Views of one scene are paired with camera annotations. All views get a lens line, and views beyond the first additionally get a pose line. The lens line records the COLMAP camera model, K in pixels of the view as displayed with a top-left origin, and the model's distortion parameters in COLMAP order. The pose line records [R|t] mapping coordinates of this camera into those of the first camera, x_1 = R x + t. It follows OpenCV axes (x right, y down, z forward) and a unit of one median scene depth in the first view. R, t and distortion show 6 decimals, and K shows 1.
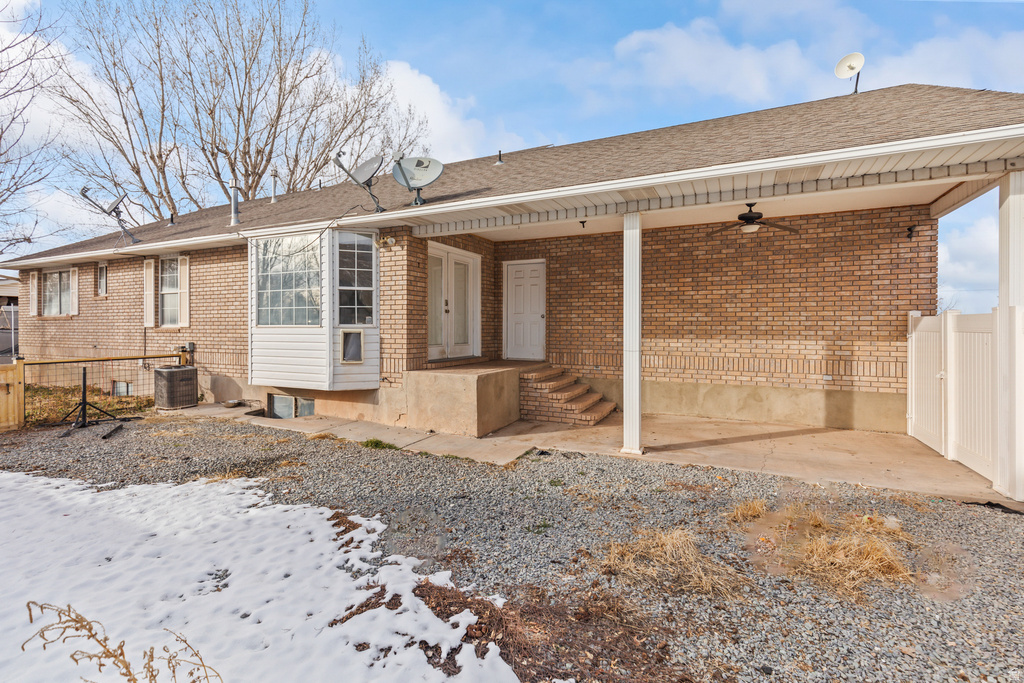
lens RADIAL K [[463.2, 0, 503.9], [0, 463.2, 332.4], [0, 0, 1]] dist [0.010315, -0.001535]
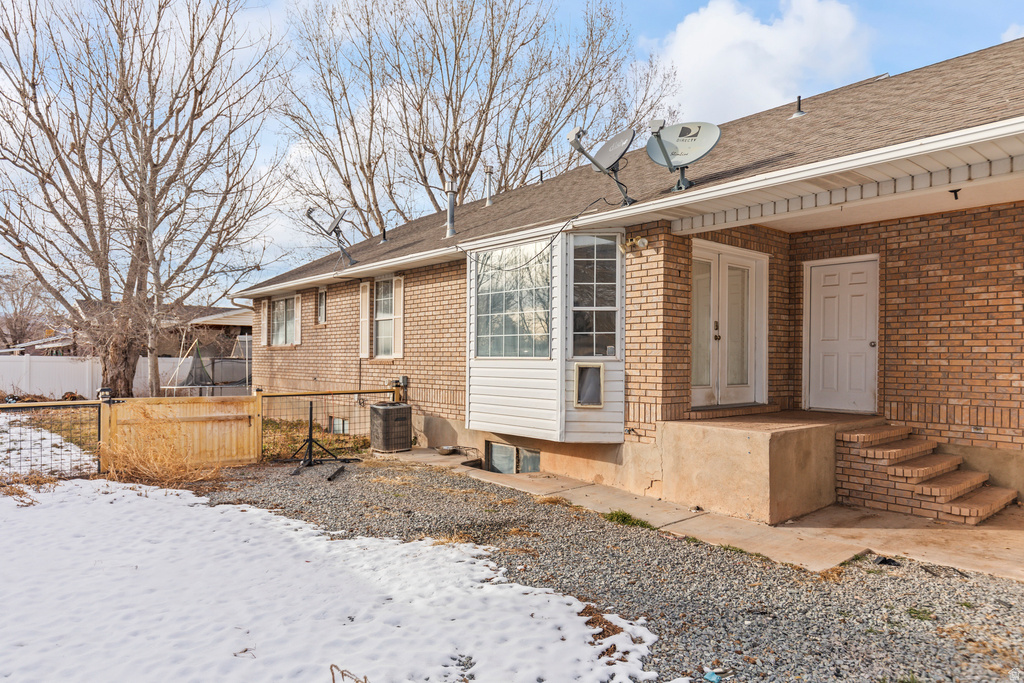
lens RADIAL K [[632.4, 0, 509.1], [0, 632.4, 362.4], [0, 0, 1]] dist [0.009261, -0.000672]
pose [[0.917831, 0.007699, -0.396897, -0.032345], [-0.009902, 0.999945, -0.003503, -0.002122], [0.396848, 0.007145, 0.917857, -0.000366]]
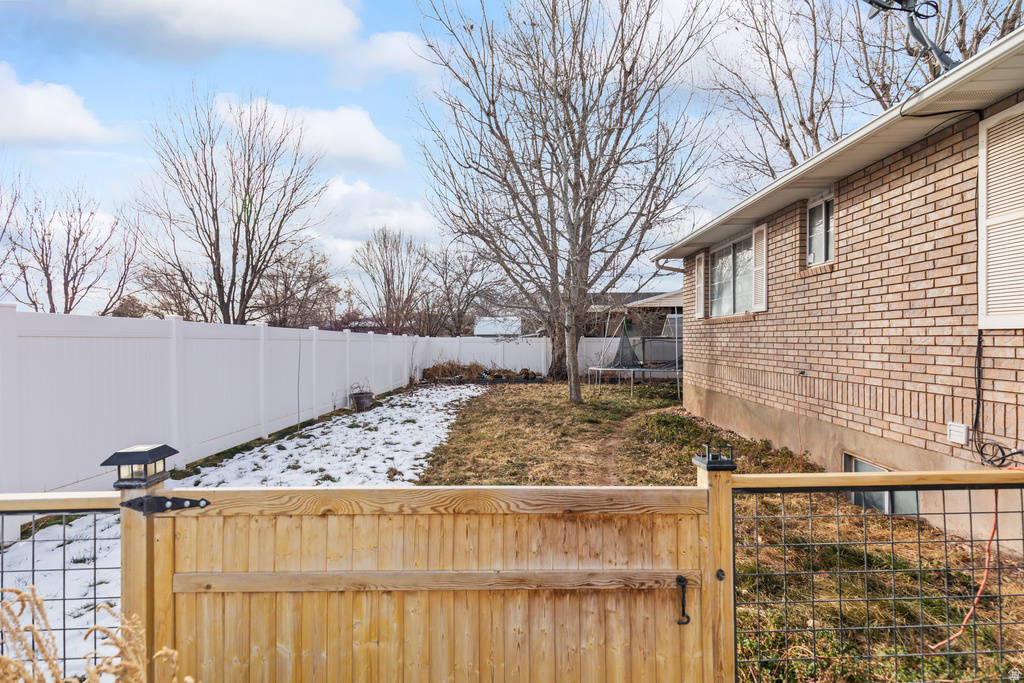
lens RADIAL K [[463.2, 0, 507.7], [0, 463.2, 341.2], [0, 0, 1]] dist [0.010315, -0.001535]
pose [[0.405651, 0.001107, -0.914028, -0.744461], [0.000220, 0.999999, 0.001309, -0.004005], [0.914028, -0.000732, 0.405650, 0.696277]]
